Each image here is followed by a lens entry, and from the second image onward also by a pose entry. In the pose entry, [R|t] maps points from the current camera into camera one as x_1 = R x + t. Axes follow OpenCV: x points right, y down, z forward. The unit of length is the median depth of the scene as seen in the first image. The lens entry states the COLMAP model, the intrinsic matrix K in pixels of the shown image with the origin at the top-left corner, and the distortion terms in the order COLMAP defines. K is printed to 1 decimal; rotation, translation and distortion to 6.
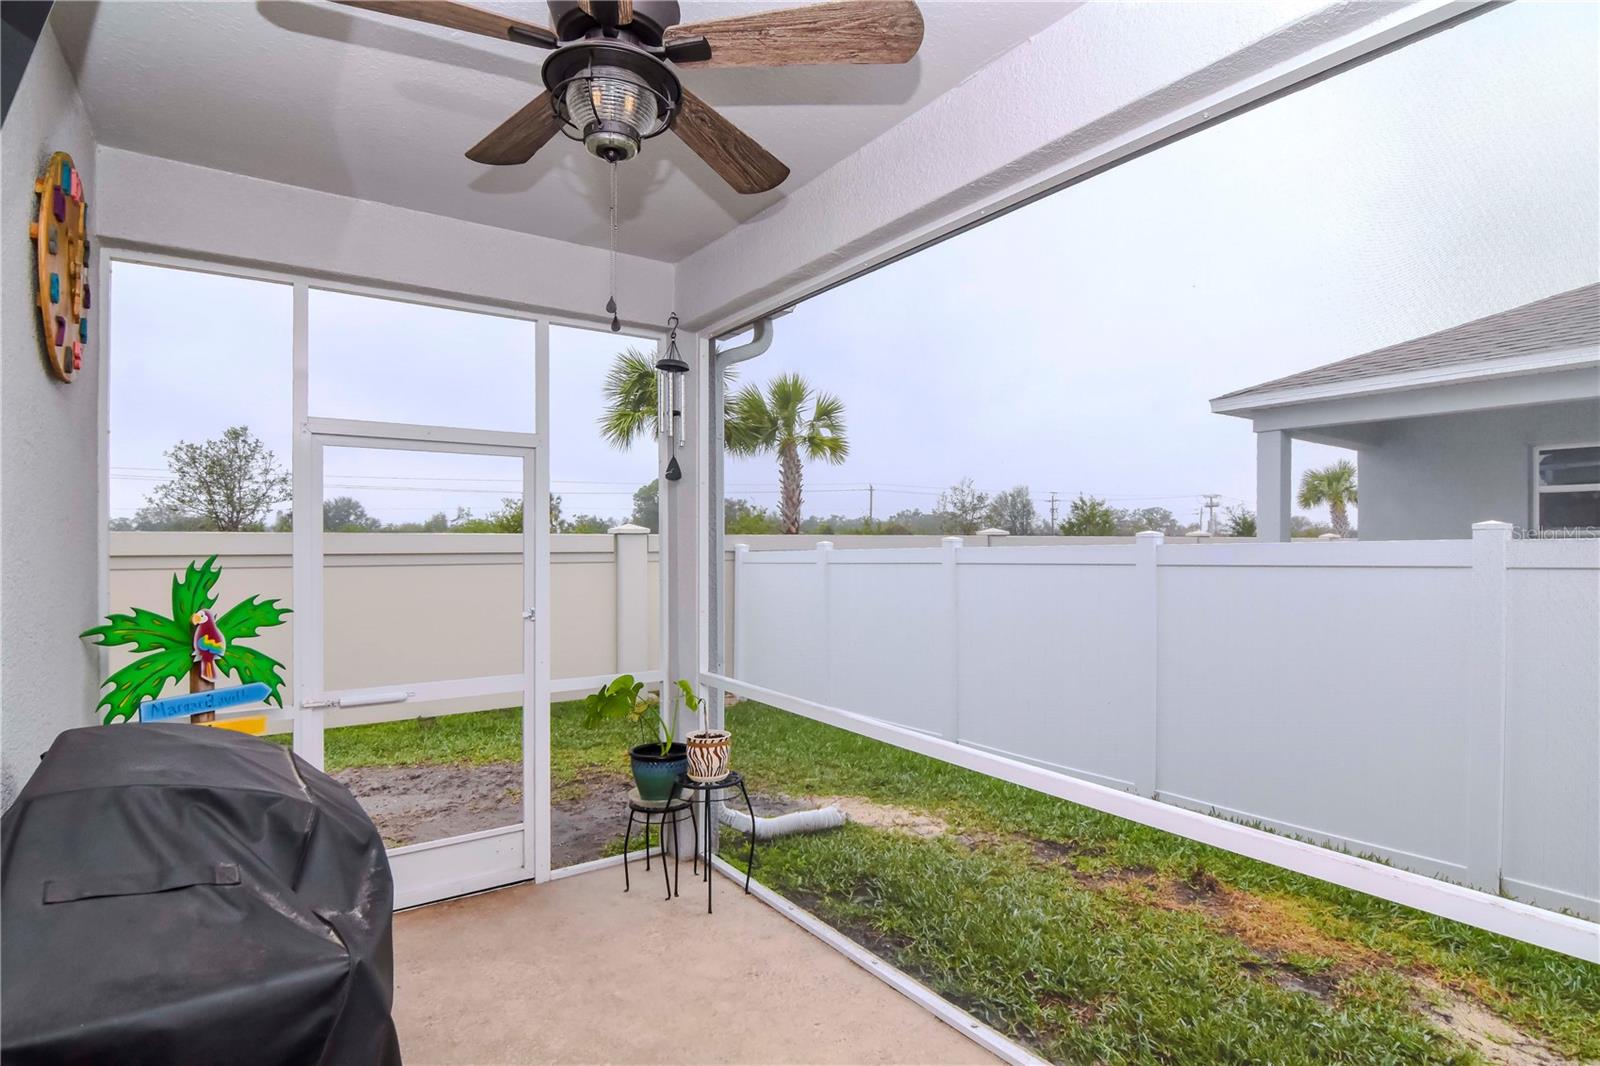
lens RADIAL K [[798.9, 0, 799.5], [0, 798.9, 538.1], [0, 0, 1]] dist [-0.004819, -0.009608]
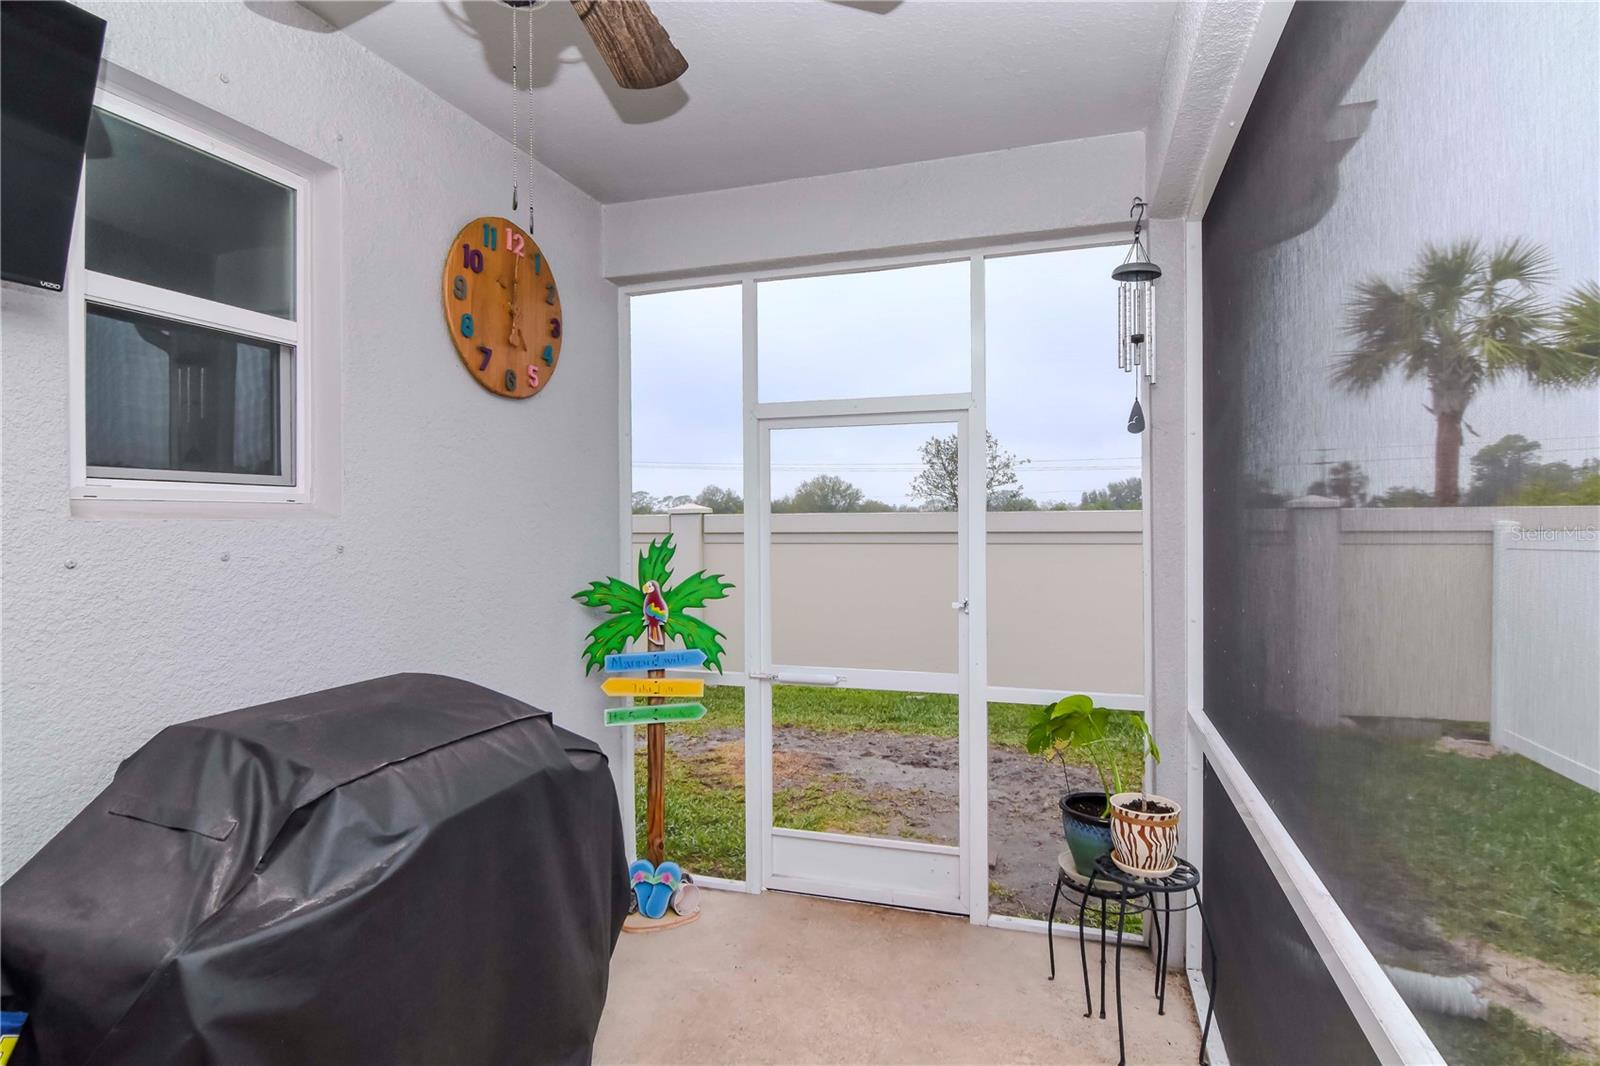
lens RADIAL K [[798.9, 0, 826.6], [0, 798.9, 523.0], [0, 0, 1]] dist [-0.004819, -0.009608]
pose [[0.624308, -0.001555, -0.781177, 0.271447], [0.008990, 0.999946, 0.005194, 0.001610], [0.781127, -0.010266, 0.624288, 0.404221]]
